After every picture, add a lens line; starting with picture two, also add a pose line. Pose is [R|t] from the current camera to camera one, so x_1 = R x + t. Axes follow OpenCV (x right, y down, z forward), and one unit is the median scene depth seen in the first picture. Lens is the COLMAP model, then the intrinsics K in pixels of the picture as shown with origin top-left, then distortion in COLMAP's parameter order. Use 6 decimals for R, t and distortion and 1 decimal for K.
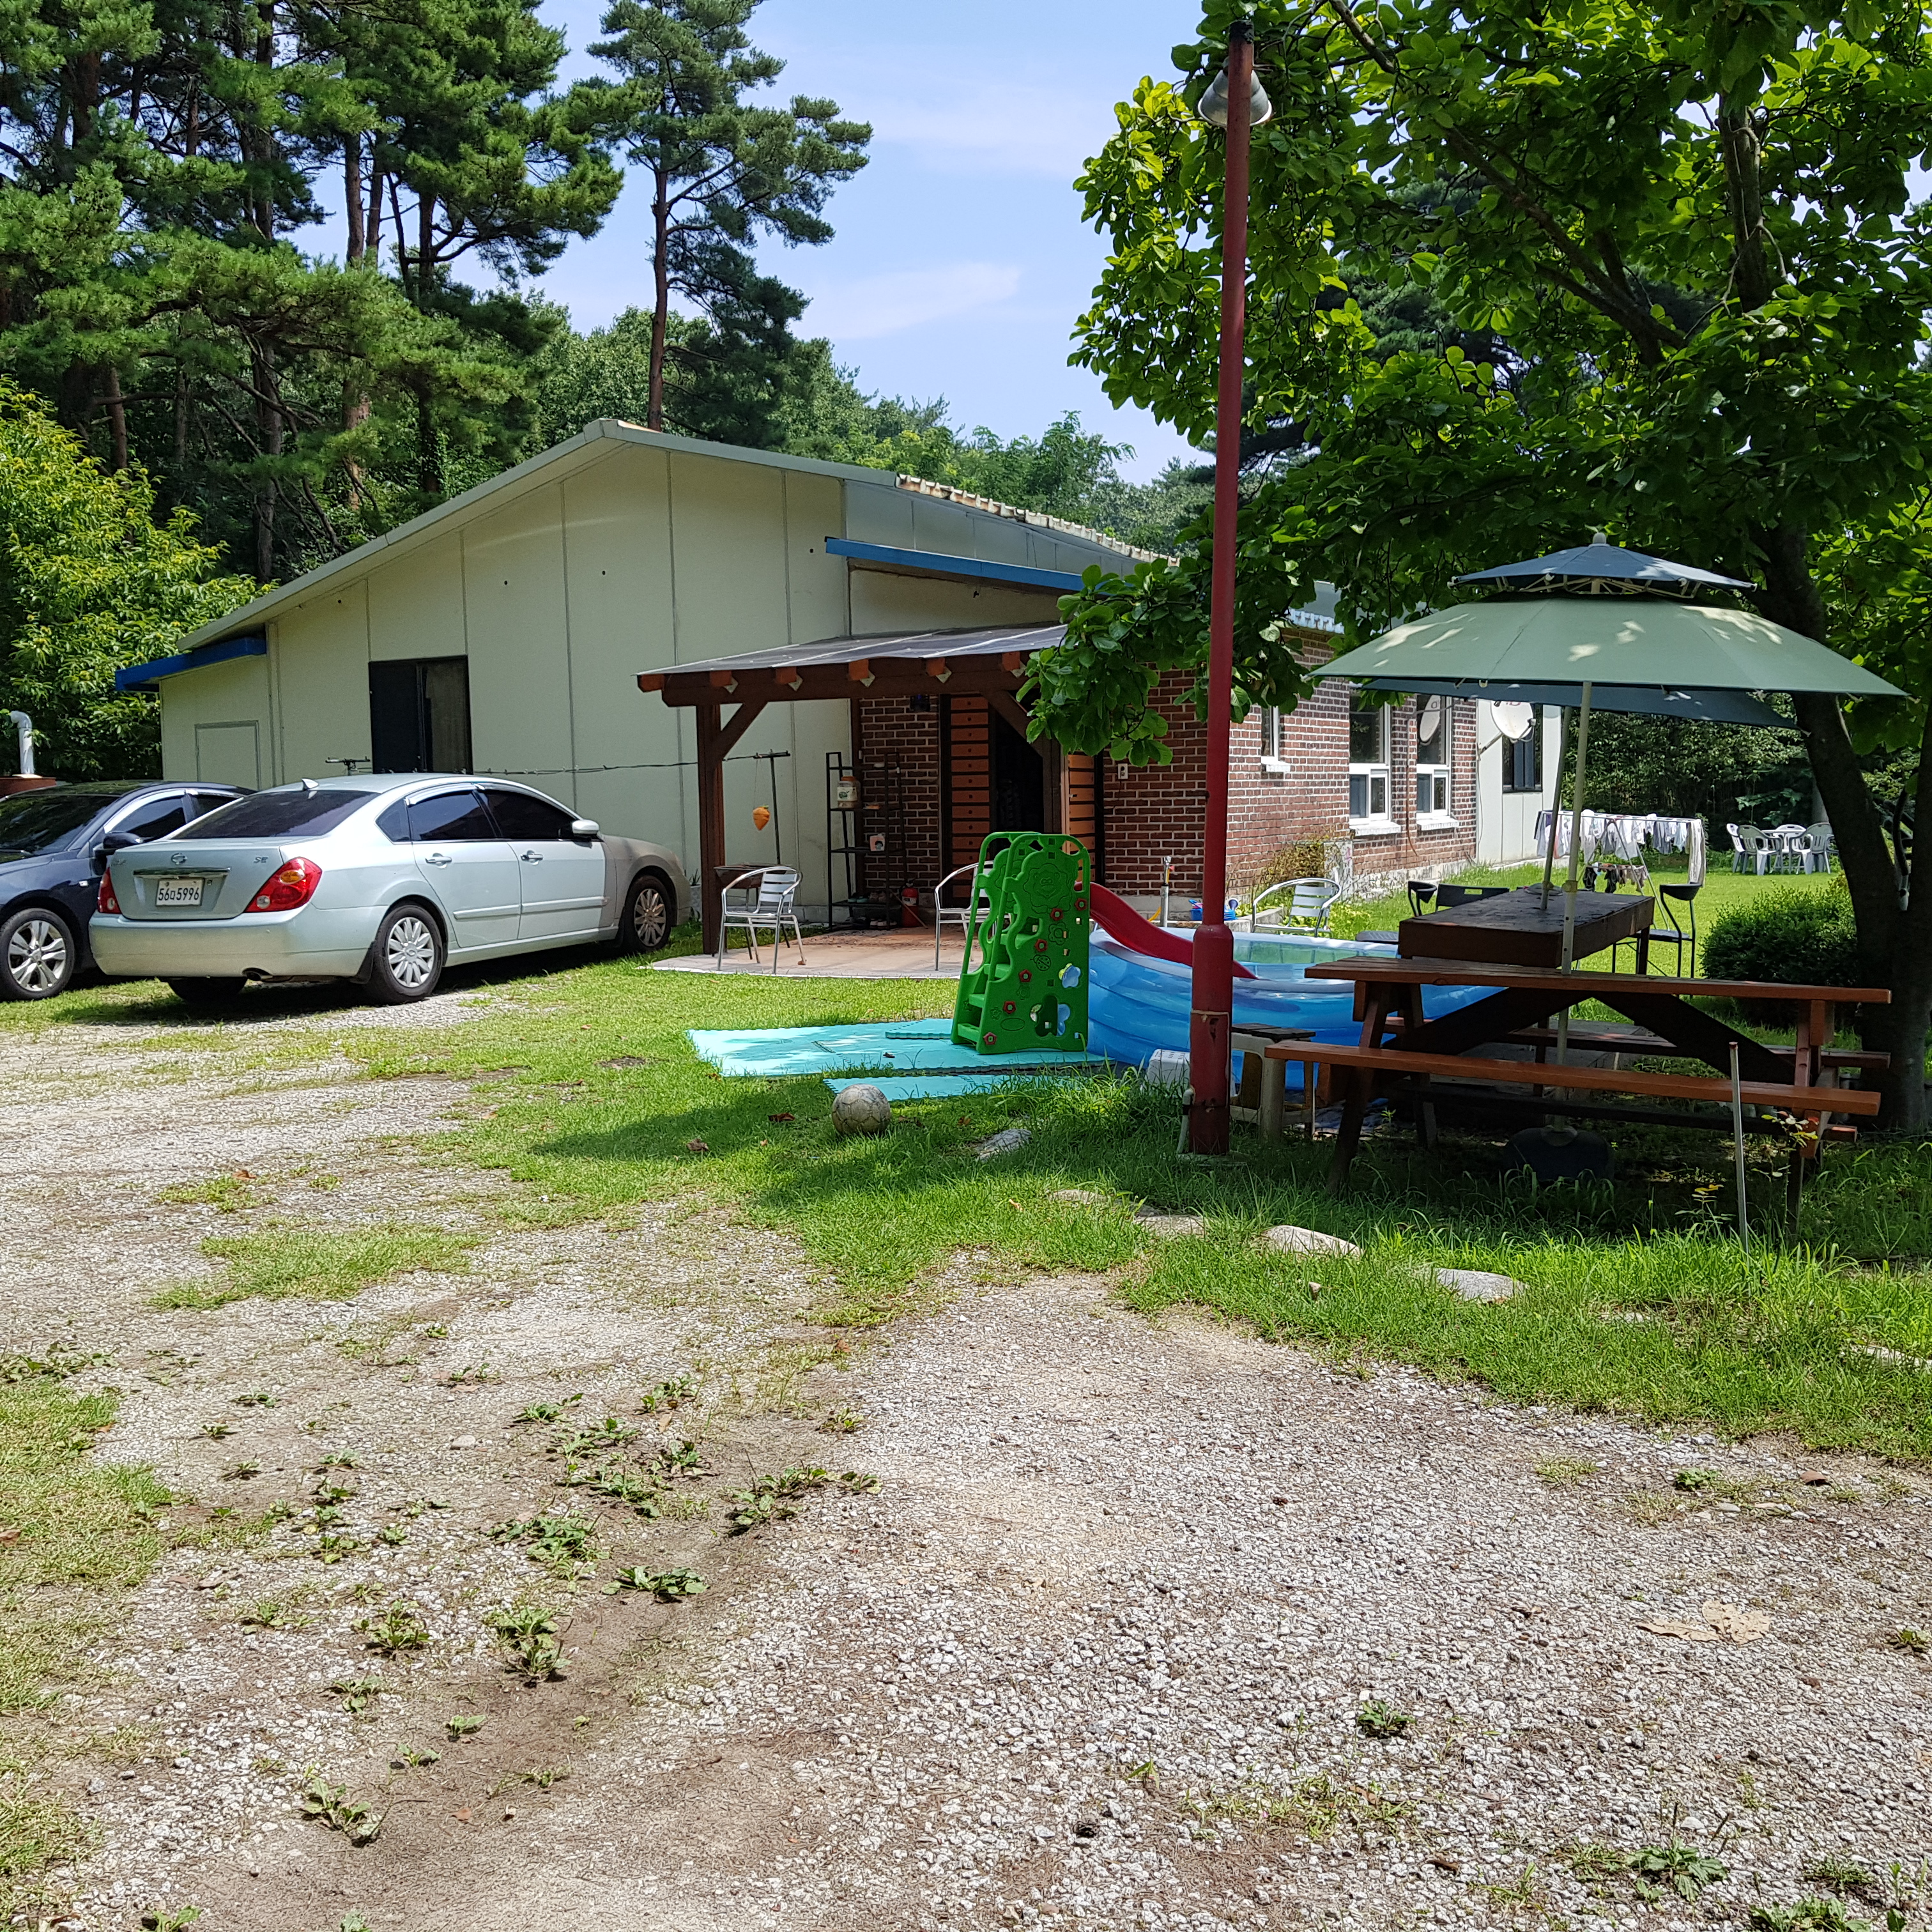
lens RADIAL K [[1953.4, 0, 965.4], [0, 1953.4, 929.4], [0, 0, 1]] dist [0.009980, -0.044755]
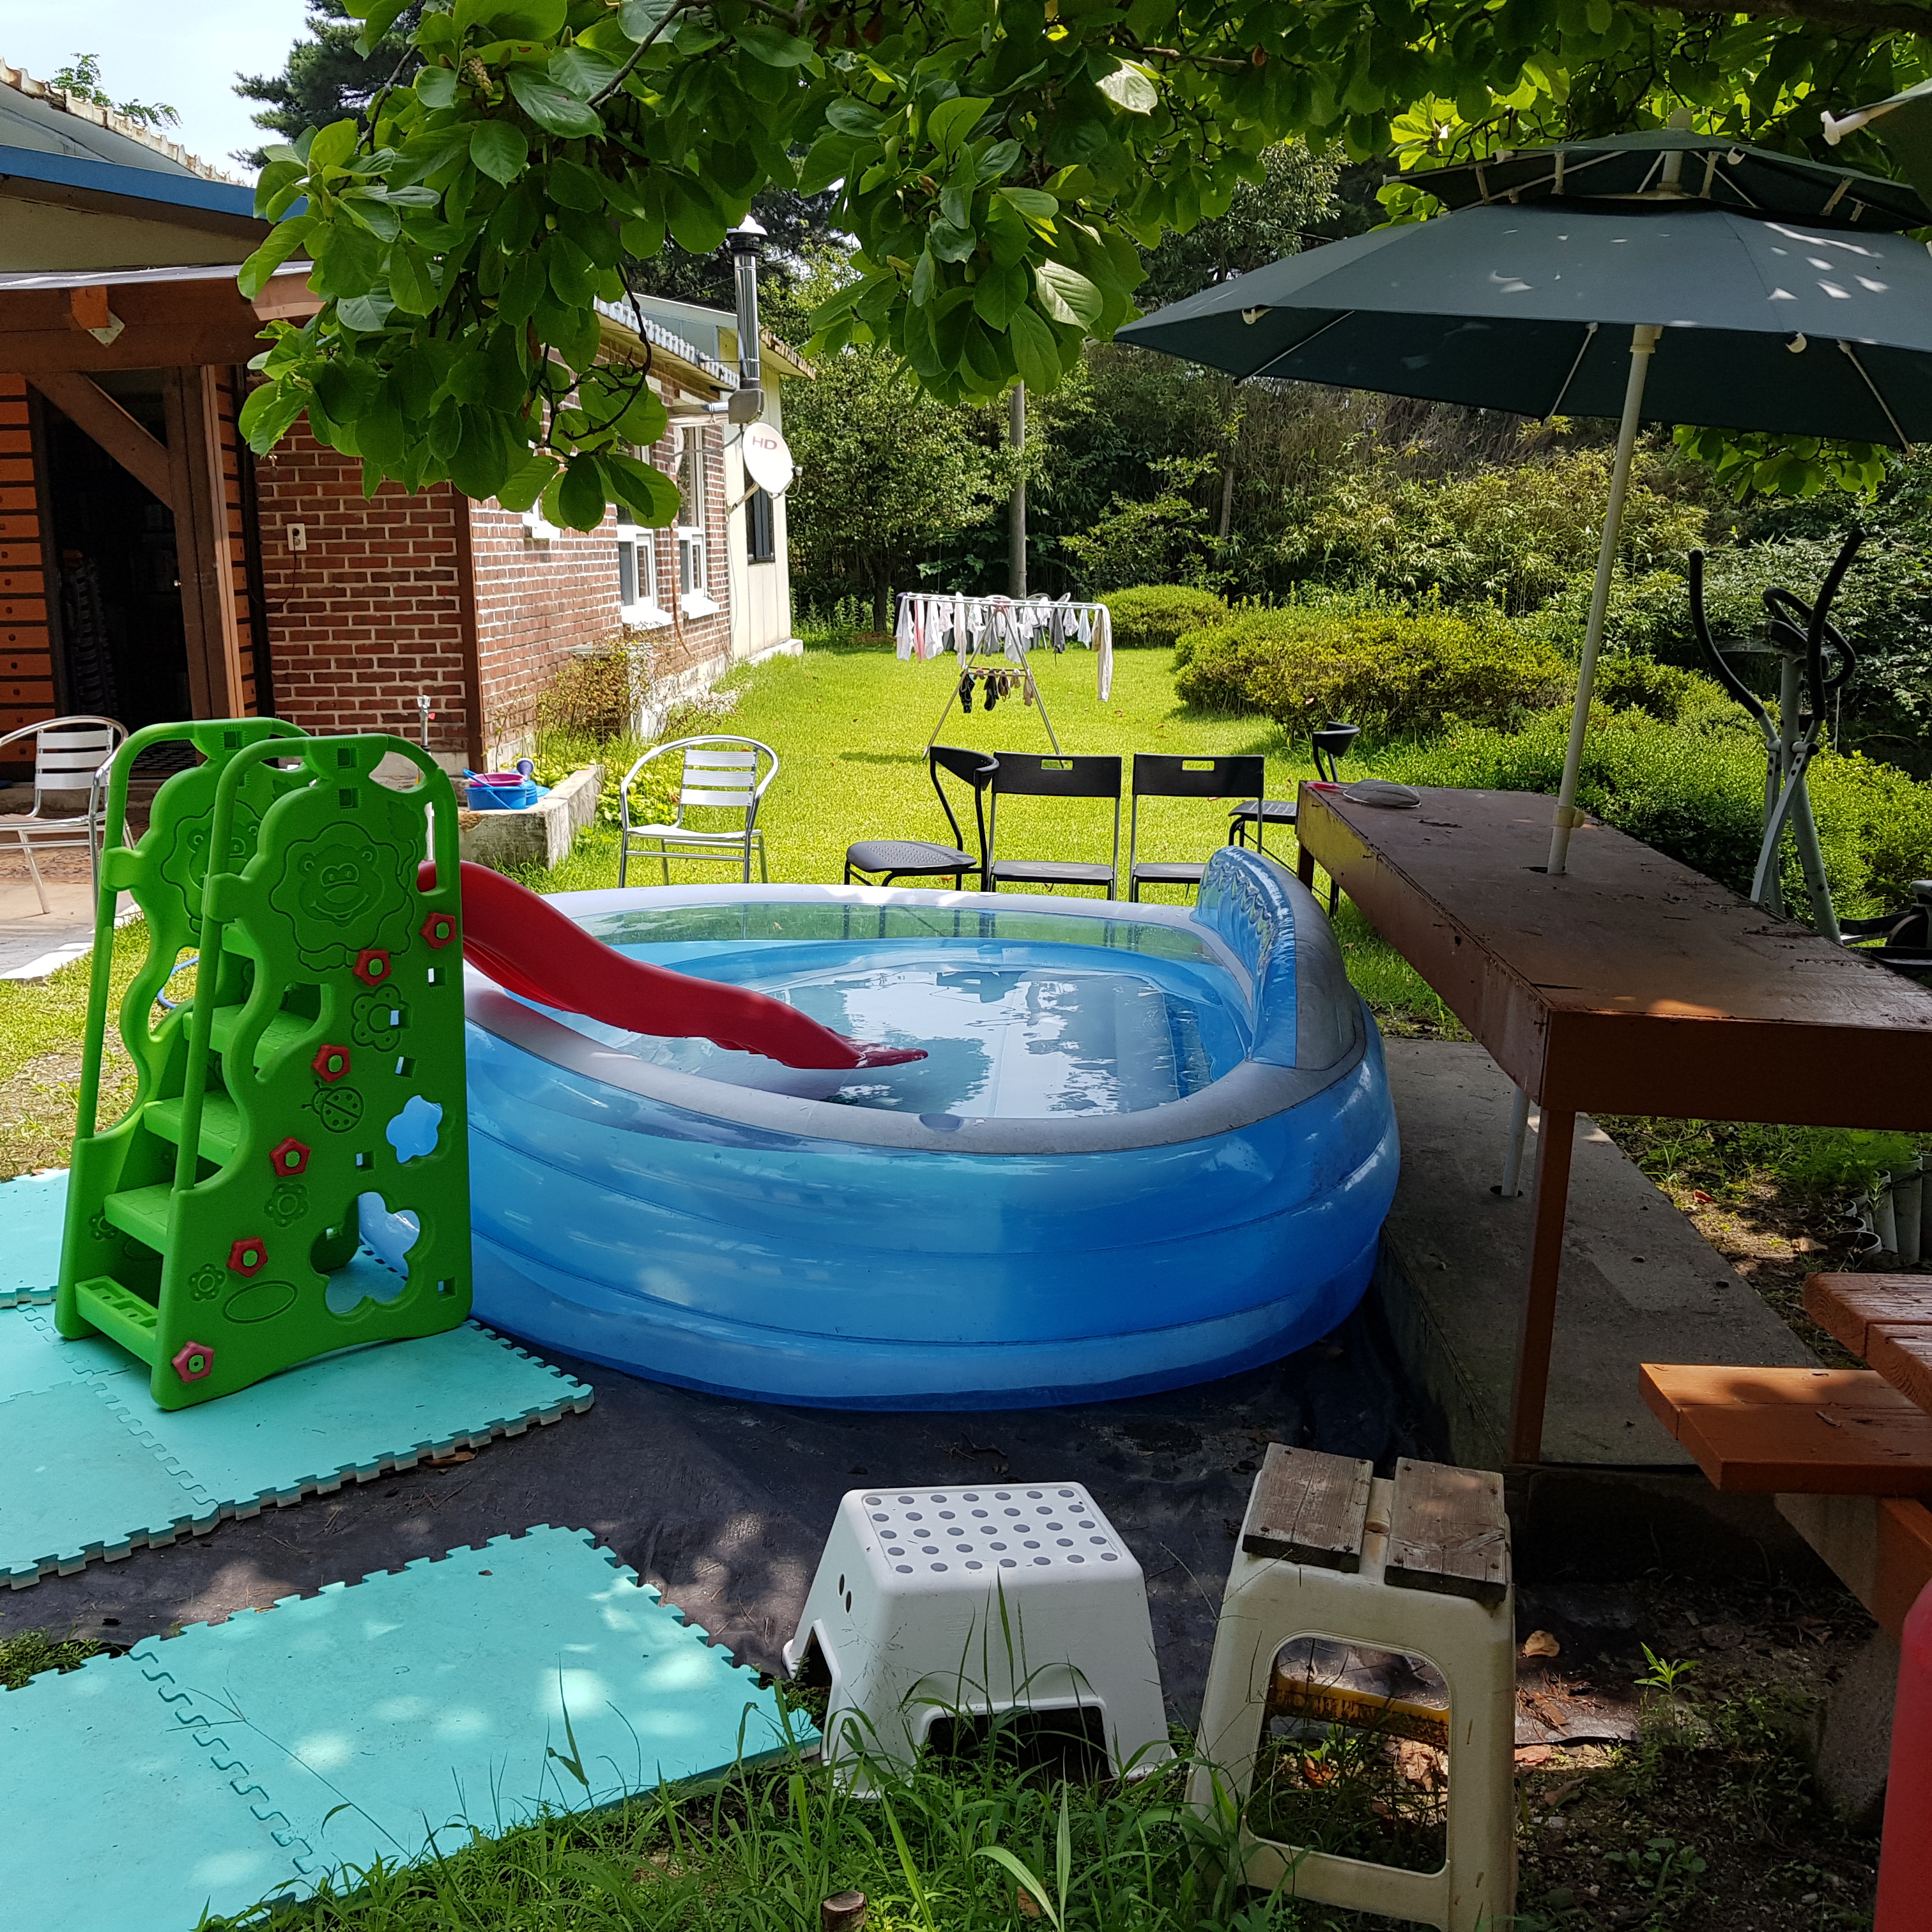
lens RADIAL K [[1953.4, 0, 965.4], [0, 1953.4, 929.4], [0, 0, 1]] dist [0.009980, -0.044755]
pose [[0.894099, -0.085695, 0.439594, -0.006206], [0.032668, 0.991388, 0.126819, -0.030969], [-0.446676, -0.099028, 0.889199, 0.365124]]
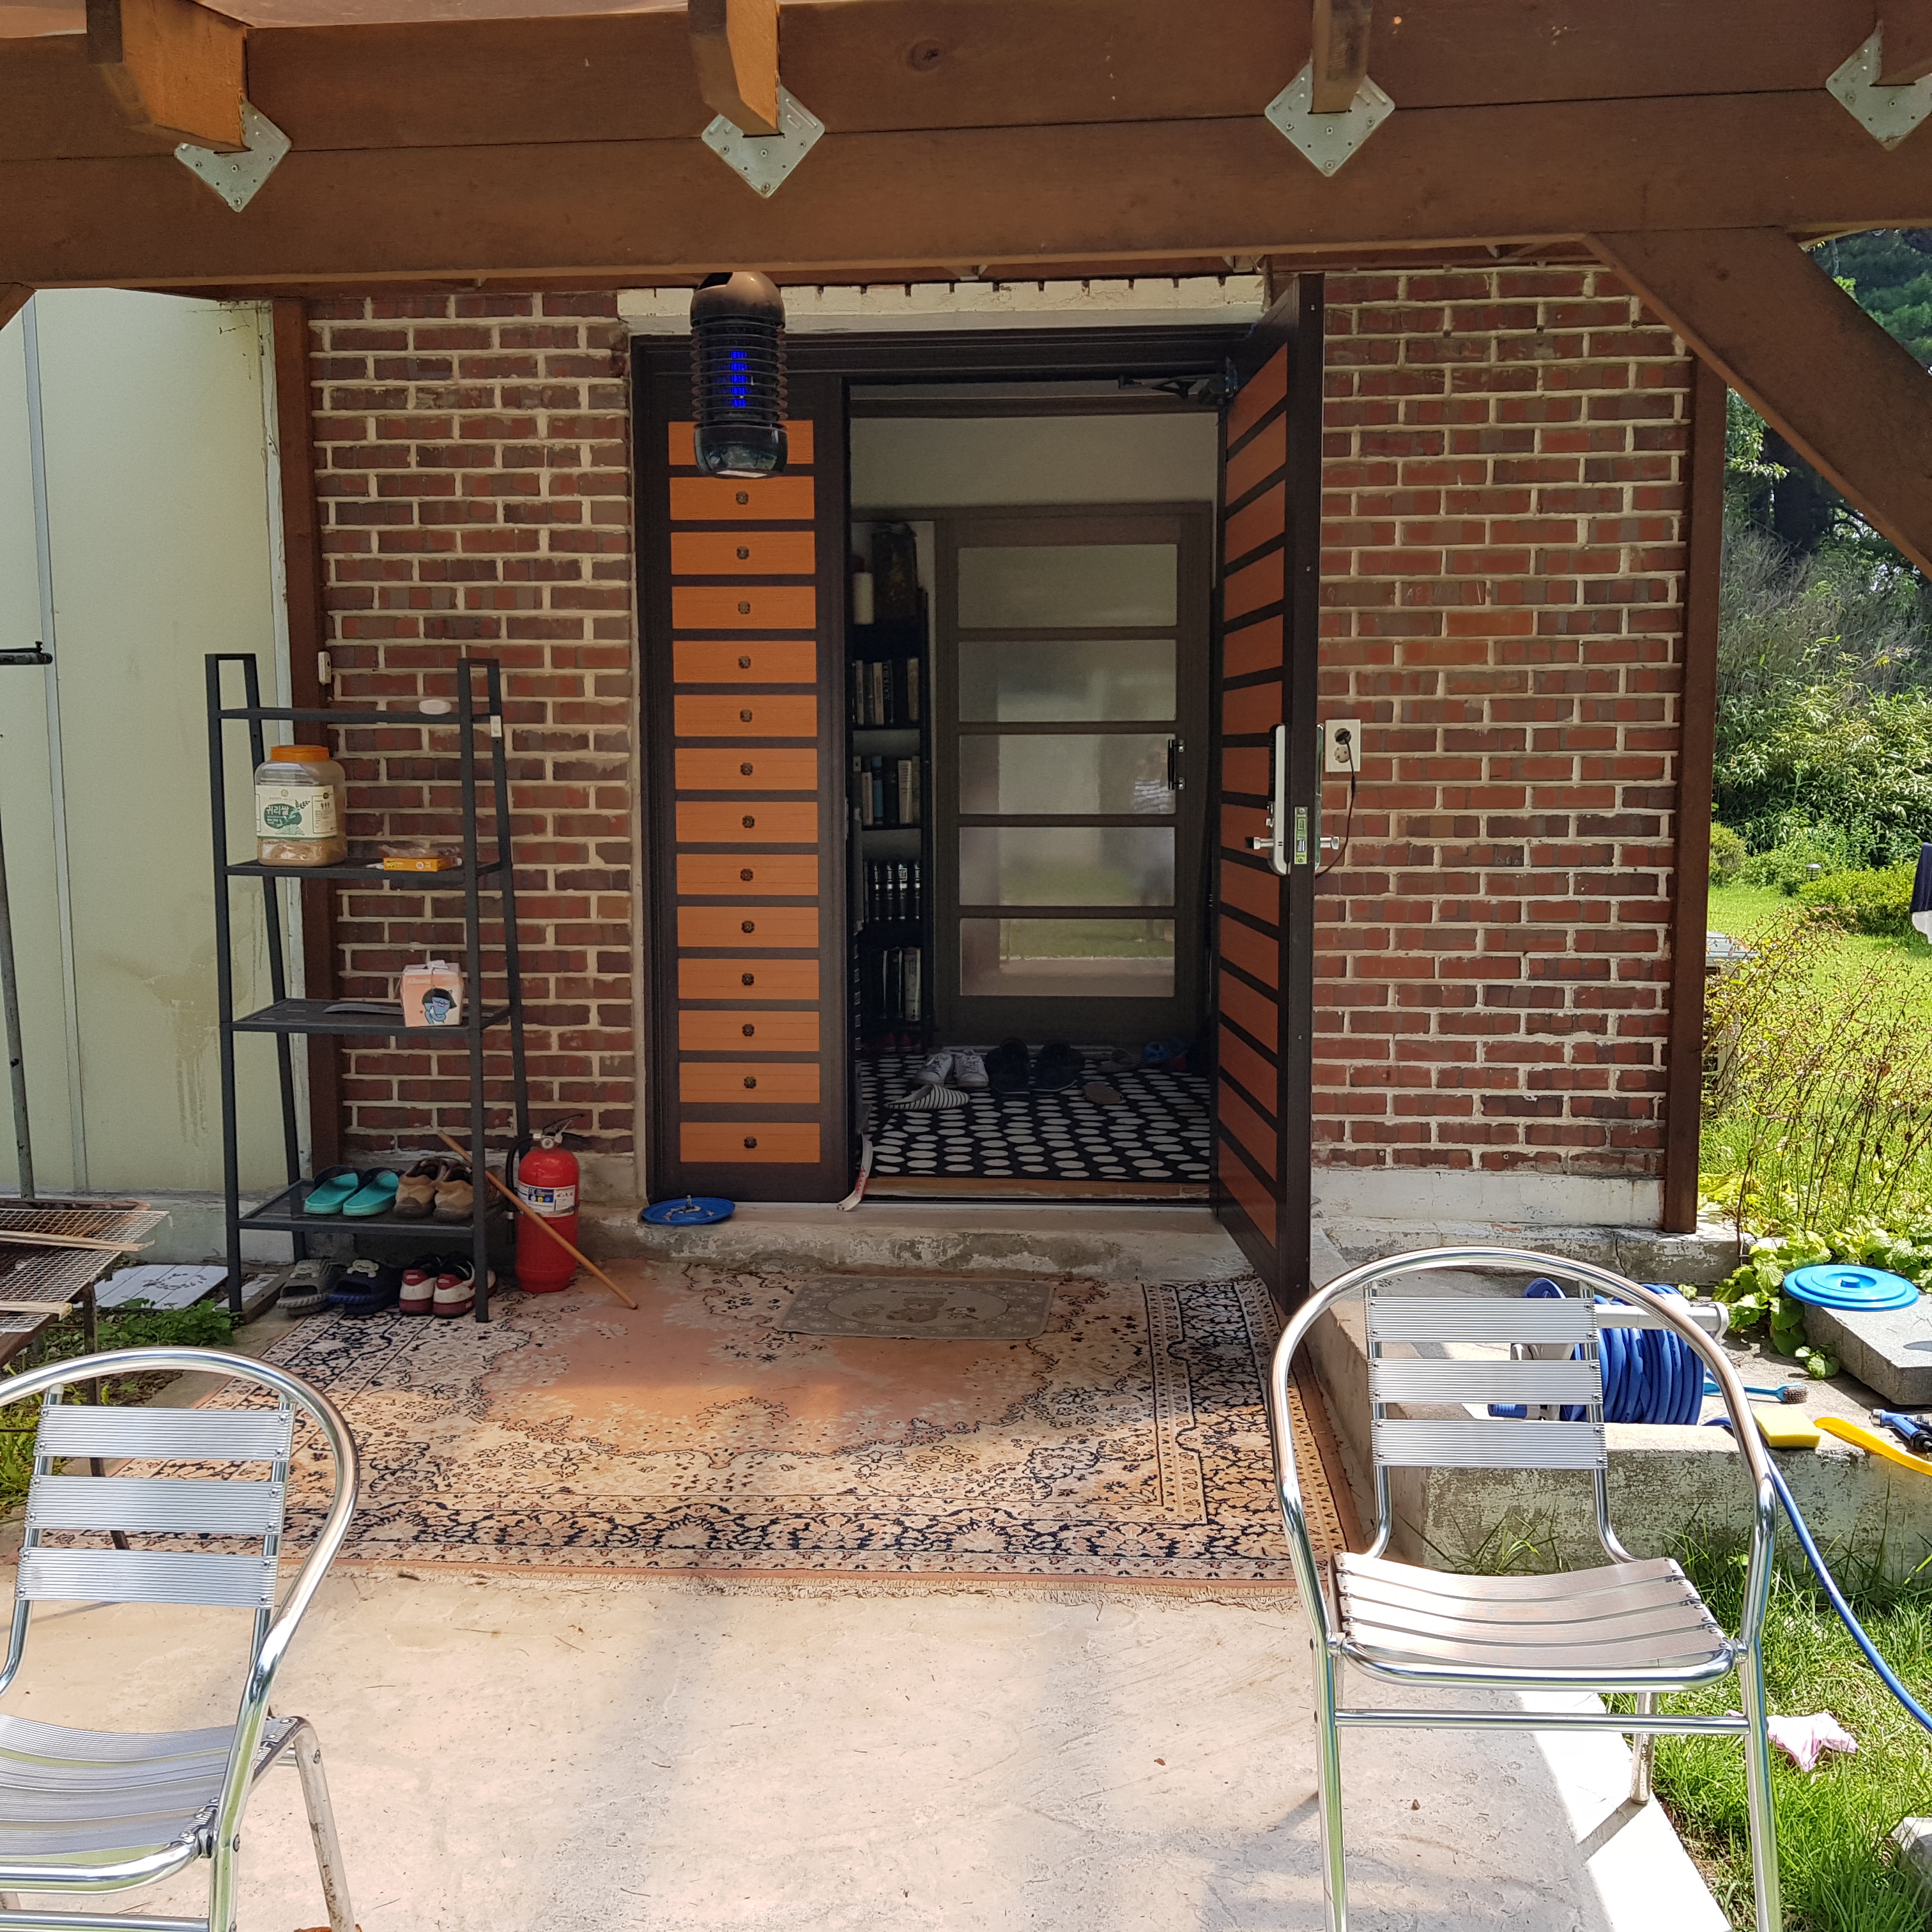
lens RADIAL K [[1909.6, 0, 966.0], [0, 1909.6, 966.0], [0, 0, 1]] dist [0.049224, -0.006409]
pose [[0.922020, -0.028307, 0.386107, -0.077532], [0.013679, 0.999083, 0.040581, -0.057259], [-0.386902, -0.032135, 0.921561, 0.717445]]
